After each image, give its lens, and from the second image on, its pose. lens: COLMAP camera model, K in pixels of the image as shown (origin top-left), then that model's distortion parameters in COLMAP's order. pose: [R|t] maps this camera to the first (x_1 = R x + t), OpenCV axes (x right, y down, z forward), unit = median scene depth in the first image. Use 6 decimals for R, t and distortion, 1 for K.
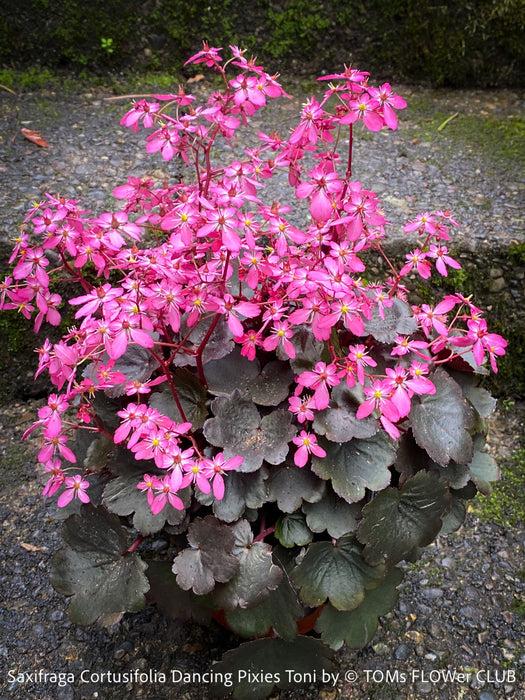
lens RADIAL K [[937.3, 0, 262.5], [0, 937.3, 350.0], [0, 0, 1]] dist [0.176430, -0.631141]
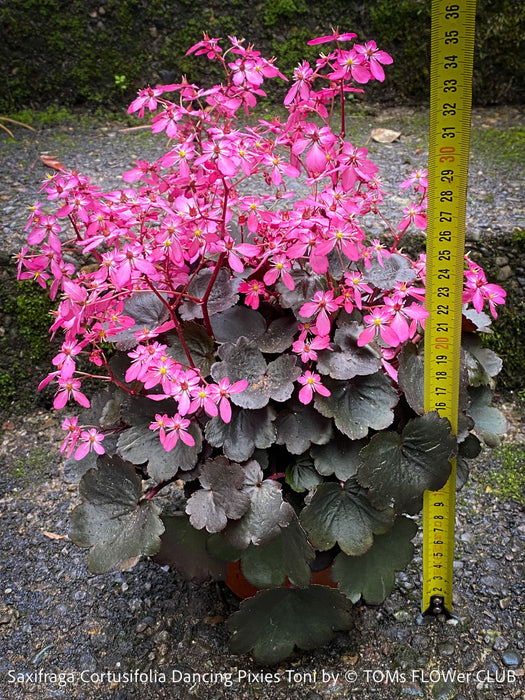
lens RADIAL K [[937.7, 0, 254.0], [0, 937.7, 347.8], [0, 0, 1]] dist [0.182215, -0.667034]
pose [[0.998399, -0.041674, -0.038255, 0.021639], [0.038124, 0.995278, -0.089269, 0.130081], [0.041794, 0.087668, 0.995273, -0.027794]]
